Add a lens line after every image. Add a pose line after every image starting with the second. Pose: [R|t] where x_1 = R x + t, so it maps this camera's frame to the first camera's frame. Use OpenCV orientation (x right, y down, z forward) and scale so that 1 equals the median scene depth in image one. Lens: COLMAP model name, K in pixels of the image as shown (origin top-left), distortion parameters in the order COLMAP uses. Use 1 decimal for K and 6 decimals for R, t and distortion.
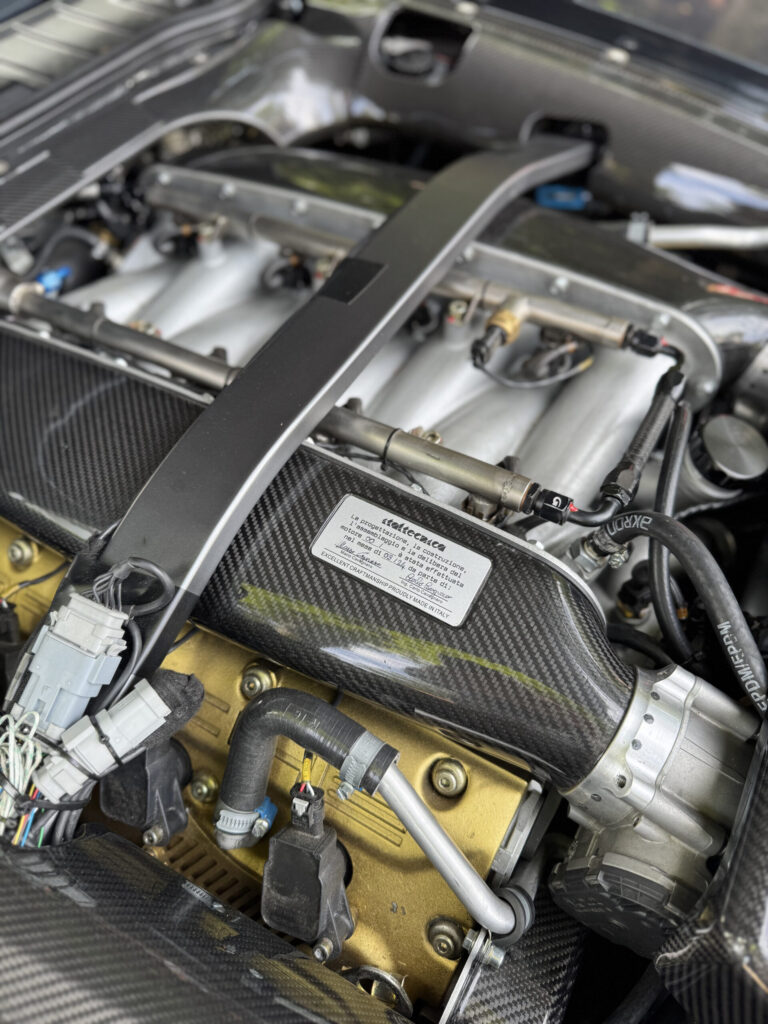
lens RADIAL K [[713.5, 0, 384.8], [0, 713.5, 512.2], [0, 0, 1]] dist [-0.001391, -0.012466]
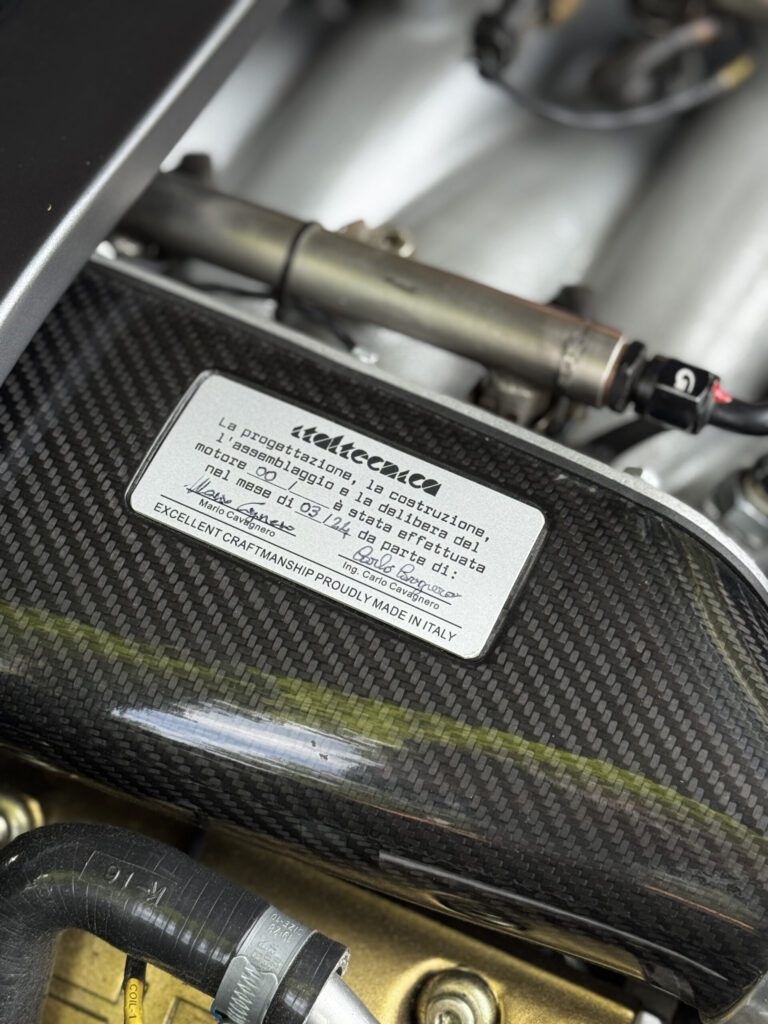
lens RADIAL K [[2073.0, 0, 383.4], [0, 2073.0, 511.6], [0, 0, 1]] dist [-0.028353, 0.000000]
pose [[0.993450, -0.019850, 0.112534, -0.091615], [0.019498, 0.999801, 0.004228, 0.057467], [-0.112596, -0.002006, 0.993639, -0.258664]]
